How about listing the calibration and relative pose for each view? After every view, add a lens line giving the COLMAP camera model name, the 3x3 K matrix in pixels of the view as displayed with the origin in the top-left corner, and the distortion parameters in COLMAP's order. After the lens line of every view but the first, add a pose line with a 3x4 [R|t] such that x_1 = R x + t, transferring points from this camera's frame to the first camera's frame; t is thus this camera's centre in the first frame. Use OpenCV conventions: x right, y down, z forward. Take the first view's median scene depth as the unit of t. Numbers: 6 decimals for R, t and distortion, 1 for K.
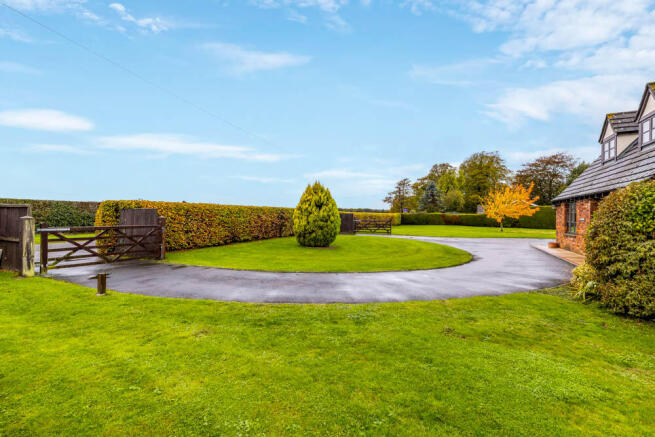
lens RADIAL K [[282.7, 0, 326.7], [0, 282.7, 213.4], [0, 0, 1]] dist [-0.000270, 0.000000]
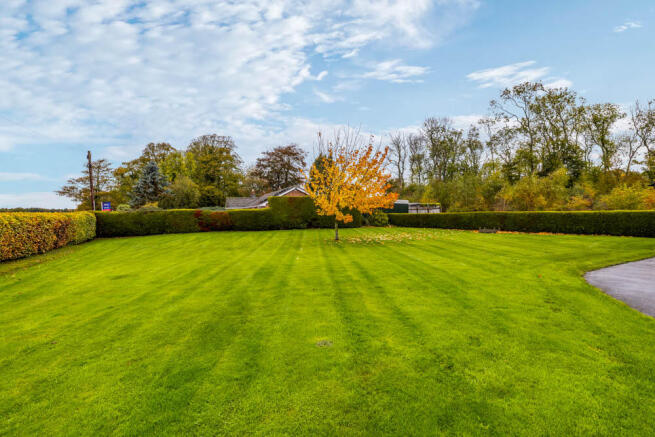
lens RADIAL K [[282.7, 0, 326.7], [0, 282.7, 213.4], [0, 0, 1]] dist [-0.000270, 0.000000]
pose [[0.589116, -0.044180, 0.806840, 0.061408], [0.033345, 0.998983, 0.030353, -0.000257], [-0.807360, 0.009023, 0.589990, 0.226113]]
